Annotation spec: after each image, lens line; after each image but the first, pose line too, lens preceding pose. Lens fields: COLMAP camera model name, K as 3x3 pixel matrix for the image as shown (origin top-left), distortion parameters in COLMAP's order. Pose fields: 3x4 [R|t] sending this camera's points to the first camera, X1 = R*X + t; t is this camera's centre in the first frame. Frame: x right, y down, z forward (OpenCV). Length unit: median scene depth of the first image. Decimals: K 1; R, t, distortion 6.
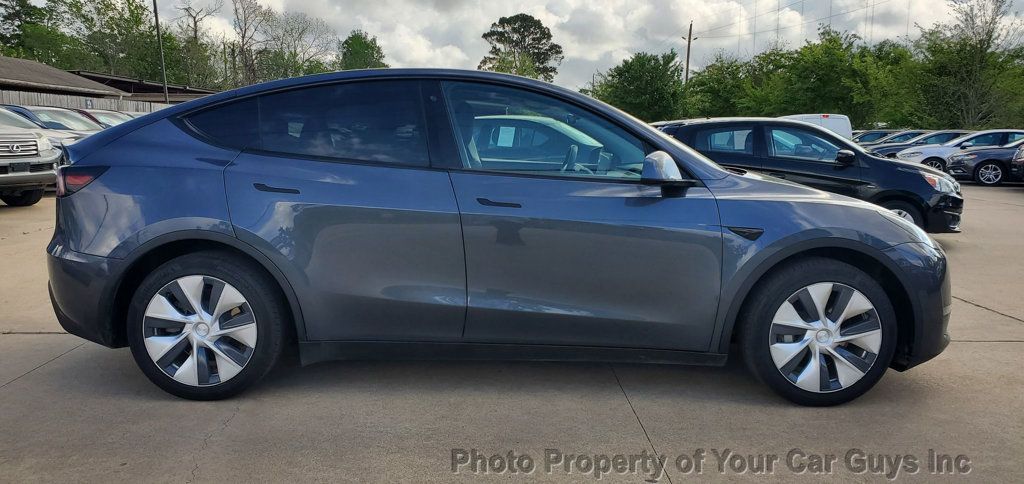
lens RADIAL K [[811.0, 0, 511.3], [0, 811.0, 244.5], [0, 0, 1]] dist [0.038088, -0.028949]
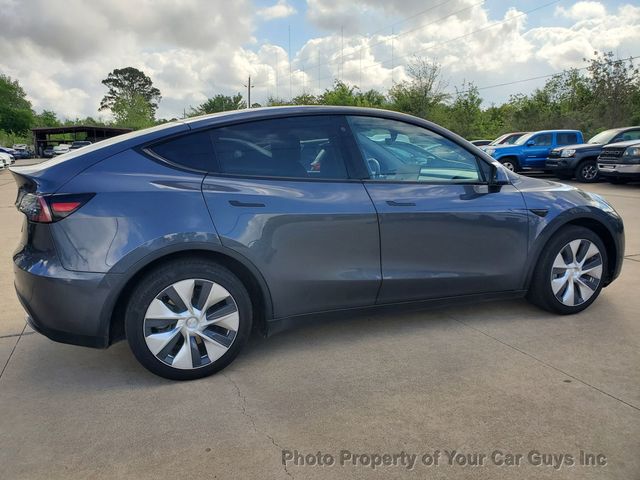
lens RADIAL K [[501.2, 0, 317.6], [0, 501.2, 242.9], [0, 0, 1]] dist [-0.001944, 0.040966]
pose [[0.933710, -0.090379, 0.346435, -0.441810], [0.071175, 0.995158, 0.067789, -0.050998], [-0.350884, -0.038638, 0.935621, 0.227851]]
